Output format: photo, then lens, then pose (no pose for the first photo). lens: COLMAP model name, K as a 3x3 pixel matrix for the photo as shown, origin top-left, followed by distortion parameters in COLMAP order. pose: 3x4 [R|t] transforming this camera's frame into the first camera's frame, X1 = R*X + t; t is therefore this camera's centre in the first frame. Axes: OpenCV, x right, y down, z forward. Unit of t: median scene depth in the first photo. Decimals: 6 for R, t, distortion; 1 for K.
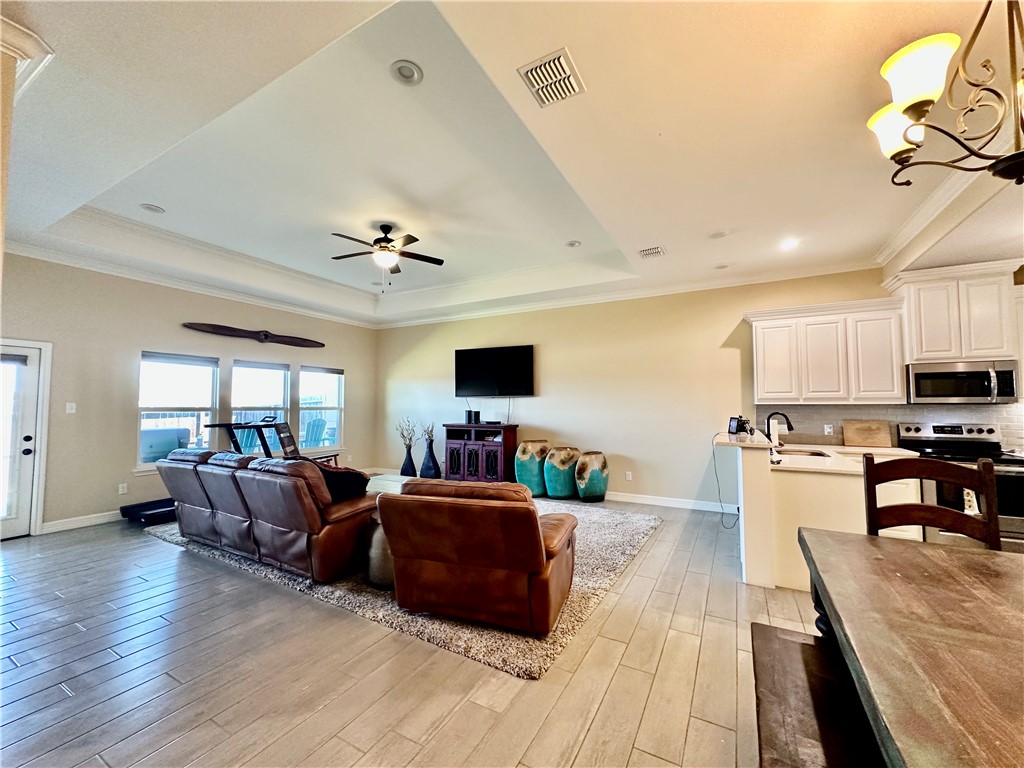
lens RADIAL K [[407.8, 0, 512.5], [0, 407.8, 384.7], [0, 0, 1]] dist [-0.003028, 0.000546]
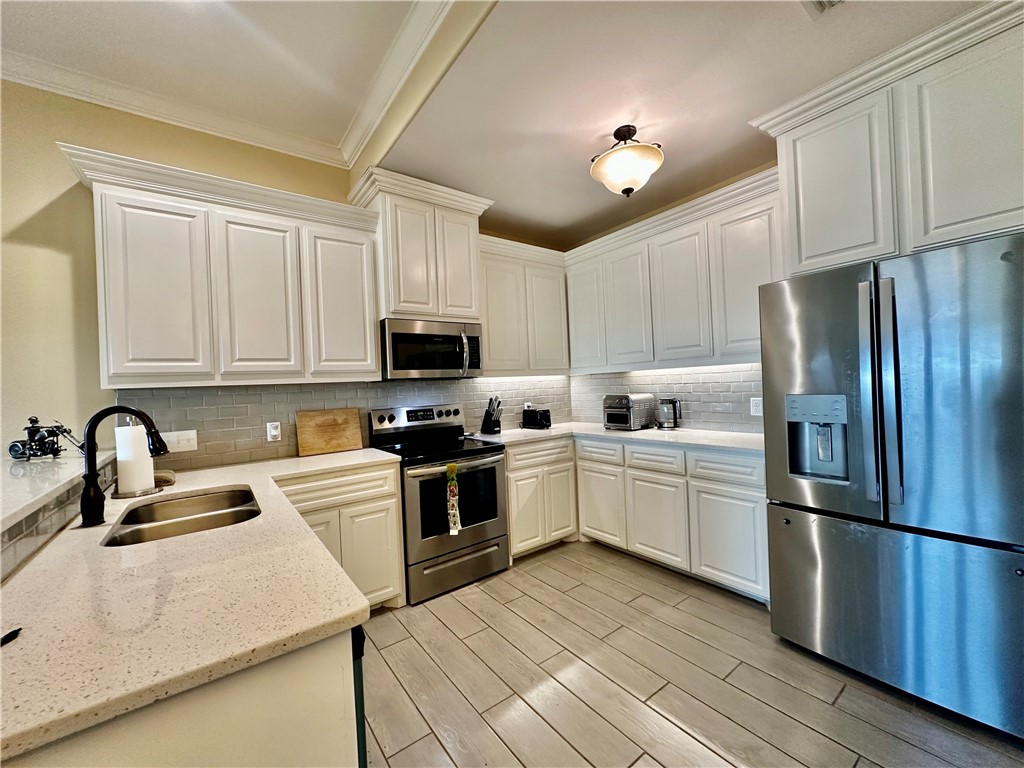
lens RADIAL K [[407.8, 0, 513.2], [0, 407.8, 383.9], [0, 0, 1]] dist [-0.003028, 0.000546]
pose [[0.408498, -0.016408, 0.912612, 0.400443], [-0.003913, 0.999798, 0.019727, 0.033777], [-0.912751, -0.011629, 0.408351, 0.472105]]
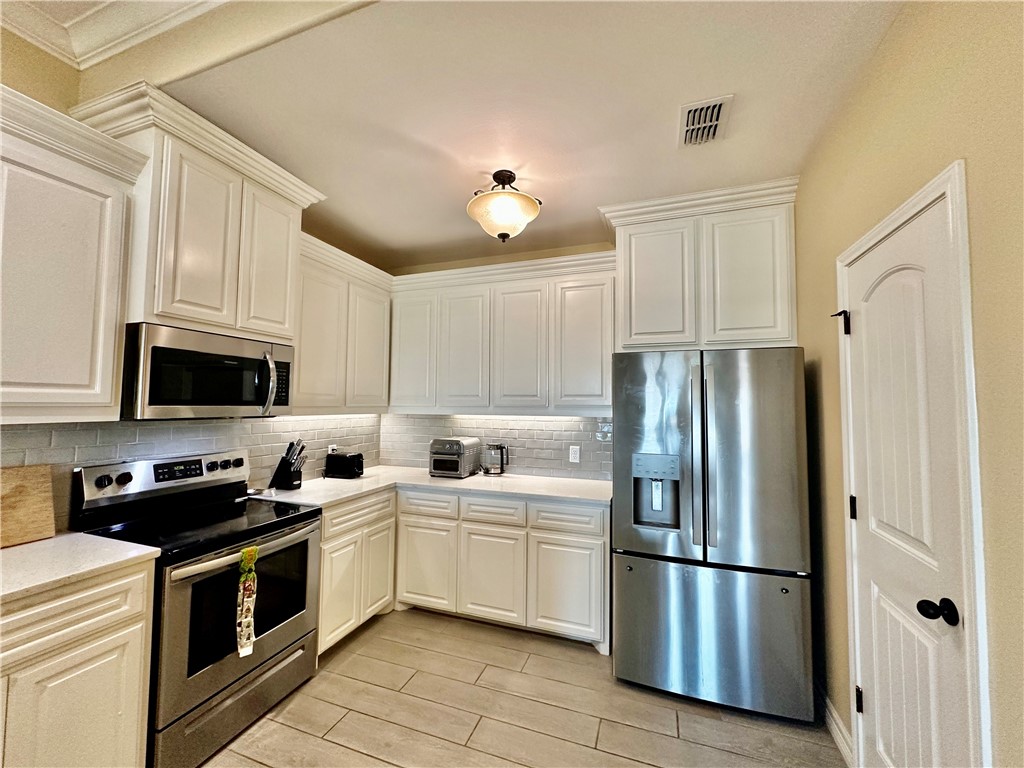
lens RADIAL K [[407.8, 0, 512.4], [0, 407.8, 384.1], [0, 0, 1]] dist [-0.003028, 0.000546]
pose [[-0.160356, 0.048948, 0.985845, 0.447341], [-0.060919, 0.996375, -0.059380, 0.009999], [-0.985177, -0.069579, -0.156793, 0.598373]]
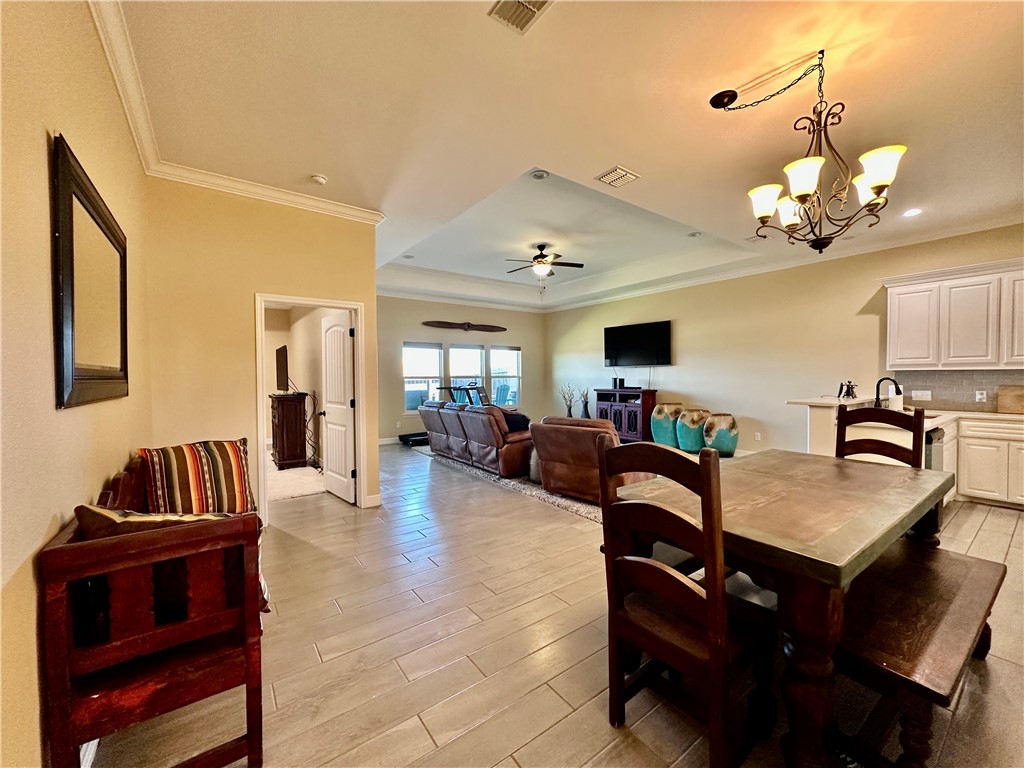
lens RADIAL K [[407.8, 0, 512.7], [0, 407.8, 384.2], [0, 0, 1]] dist [-0.003028, 0.000546]
pose [[0.908064, 0.003307, -0.418818, 0.174749], [0.027917, 0.997267, 0.068405, -0.013367], [0.417900, -0.073808, 0.905490, -0.318325]]
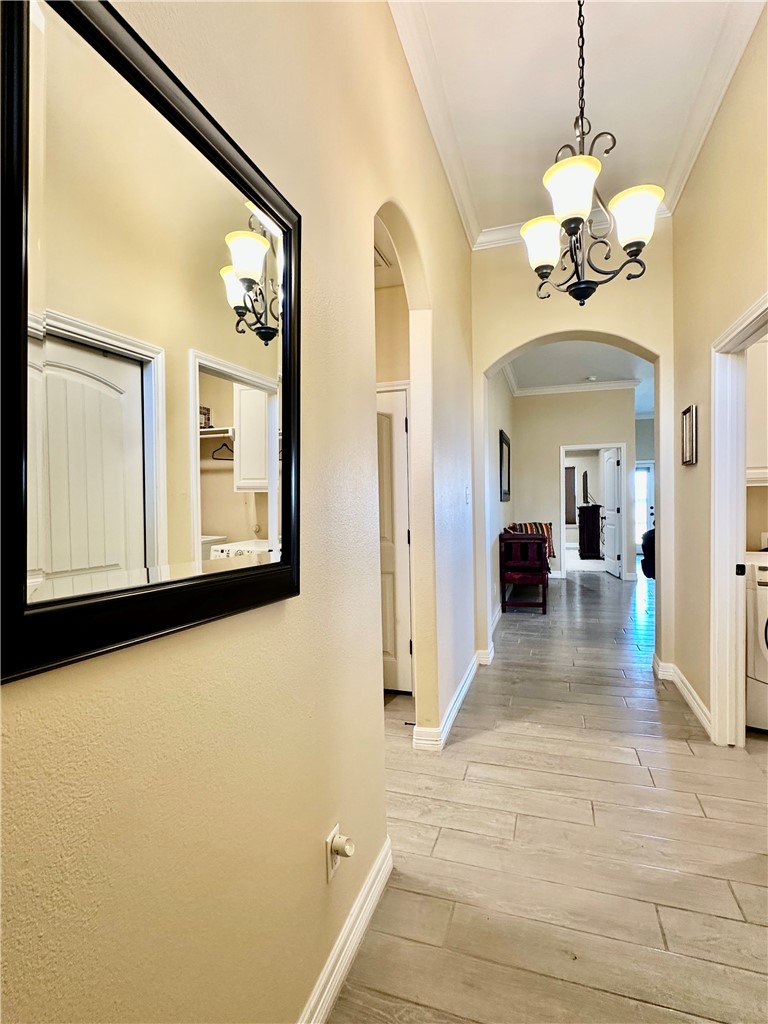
lens RADIAL K [[511.5, 0, 386.4], [0, 511.5, 507.5], [0, 0, 1]] dist [0.000375, -0.001832]
pose [[0.191117, 0.014470, -0.981461, 0.964391], [0.066911, 0.997373, 0.027734, -0.026302], [0.979284, -0.070971, 0.189647, -0.712665]]
